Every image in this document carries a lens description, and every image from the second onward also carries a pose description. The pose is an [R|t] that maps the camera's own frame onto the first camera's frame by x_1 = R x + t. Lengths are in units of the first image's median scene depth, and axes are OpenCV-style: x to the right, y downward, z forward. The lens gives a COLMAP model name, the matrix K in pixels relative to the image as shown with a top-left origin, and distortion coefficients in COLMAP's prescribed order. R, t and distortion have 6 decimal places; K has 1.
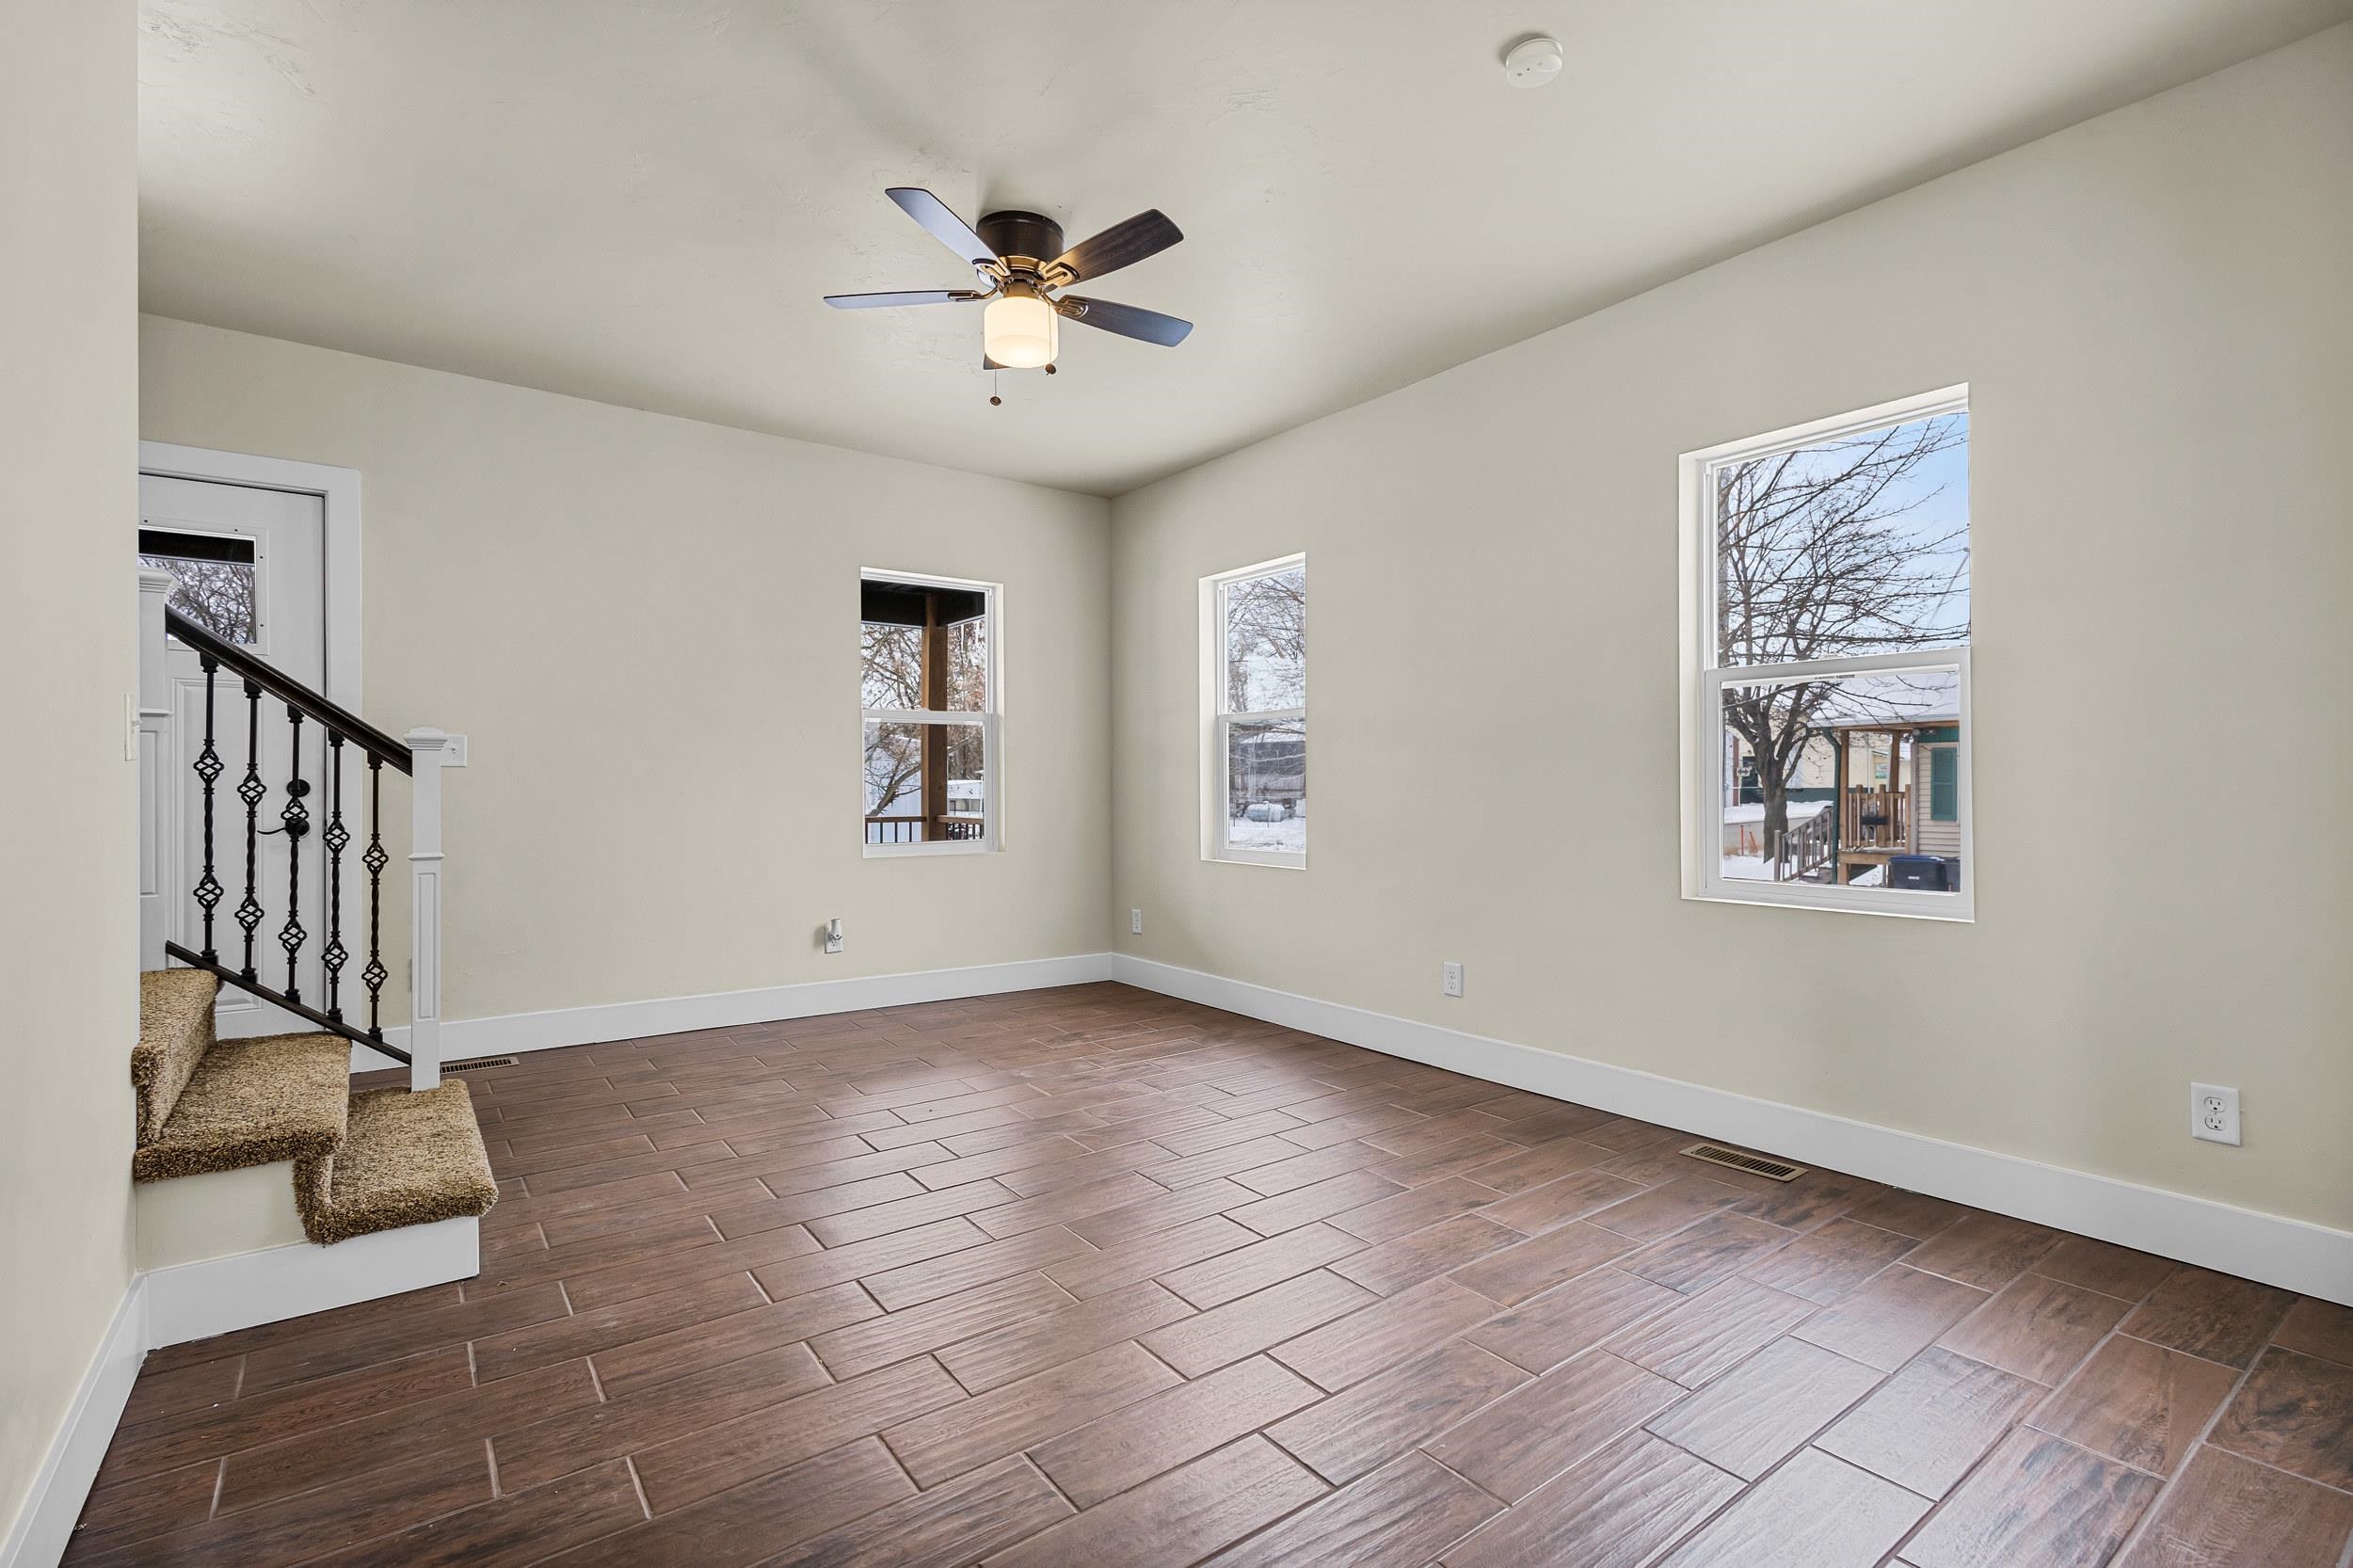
lens RADIAL K [[1085.3, 0, 1174.4], [0, 1085.3, 776.1], [0, 0, 1]] dist [0.003766, -0.000796]
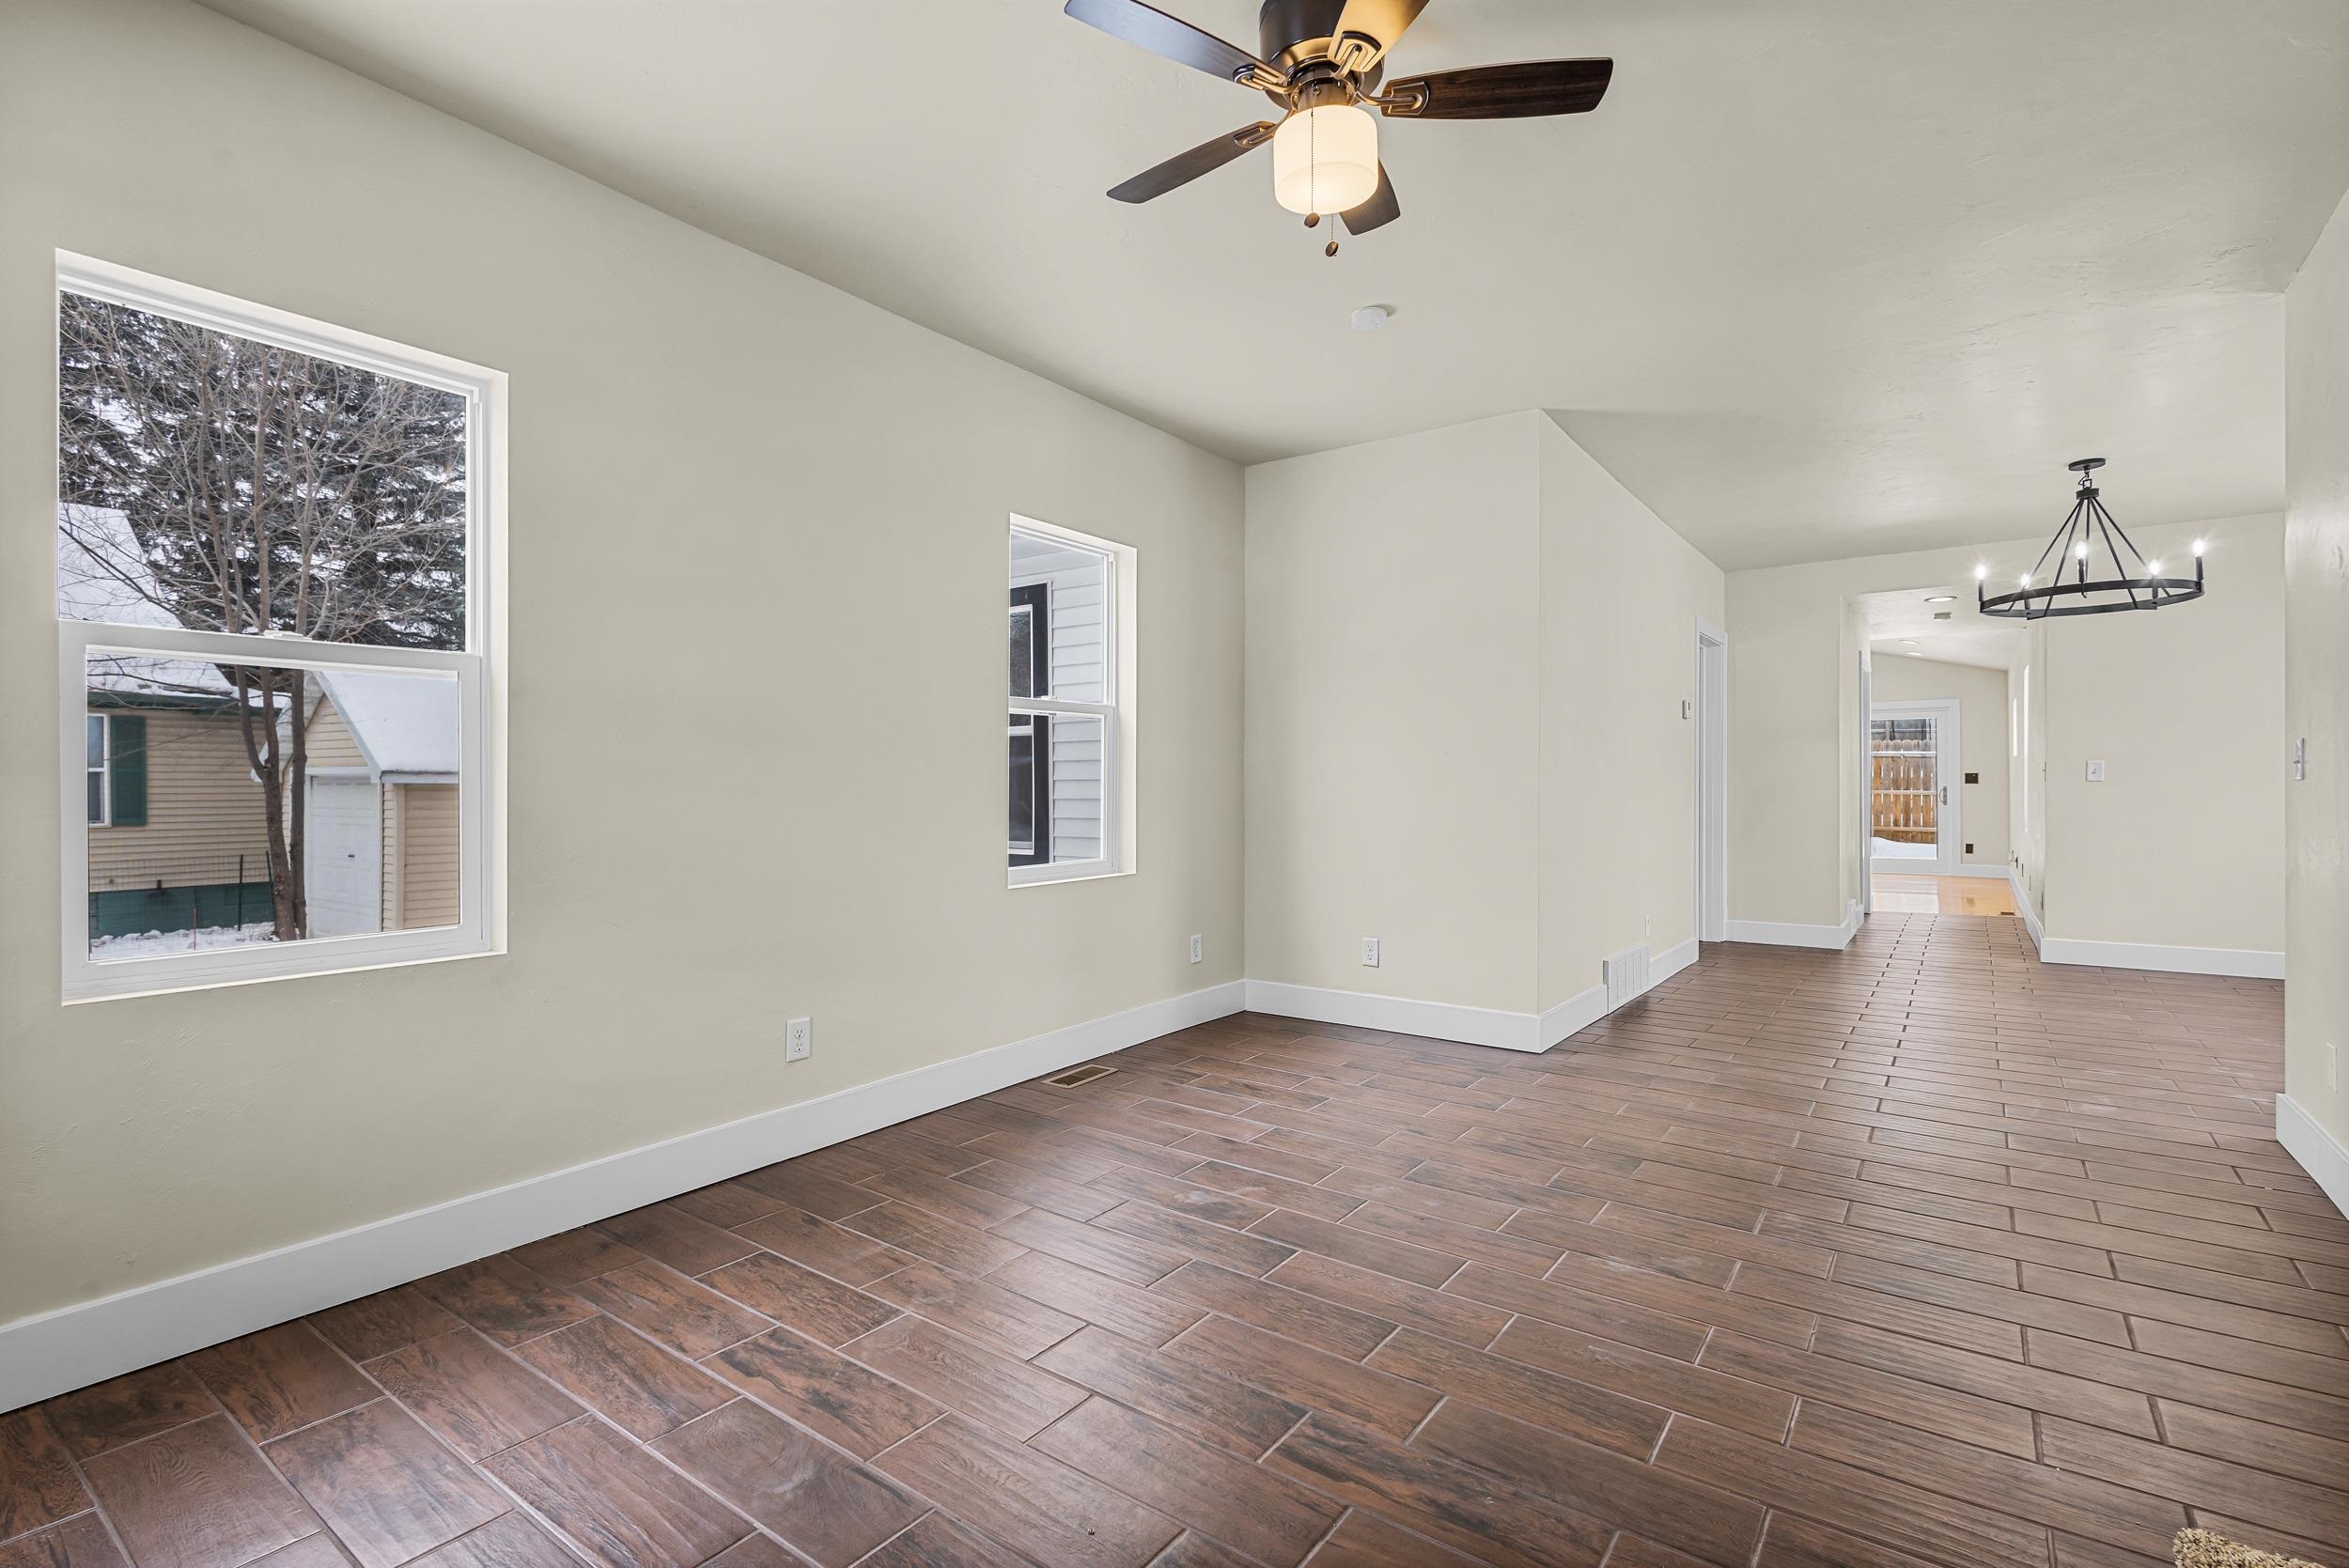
lens RADIAL K [[1083.4, 0, 1188.6], [0, 1083.4, 780.3], [0, 0, 1]] dist [0.003766, -0.000796]
pose [[-0.306643, 0.000171, 0.951825, -0.845214], [-0.004822, 0.999987, -0.001733, -0.004787], [-0.951812, -0.005121, -0.306638, 1.395109]]
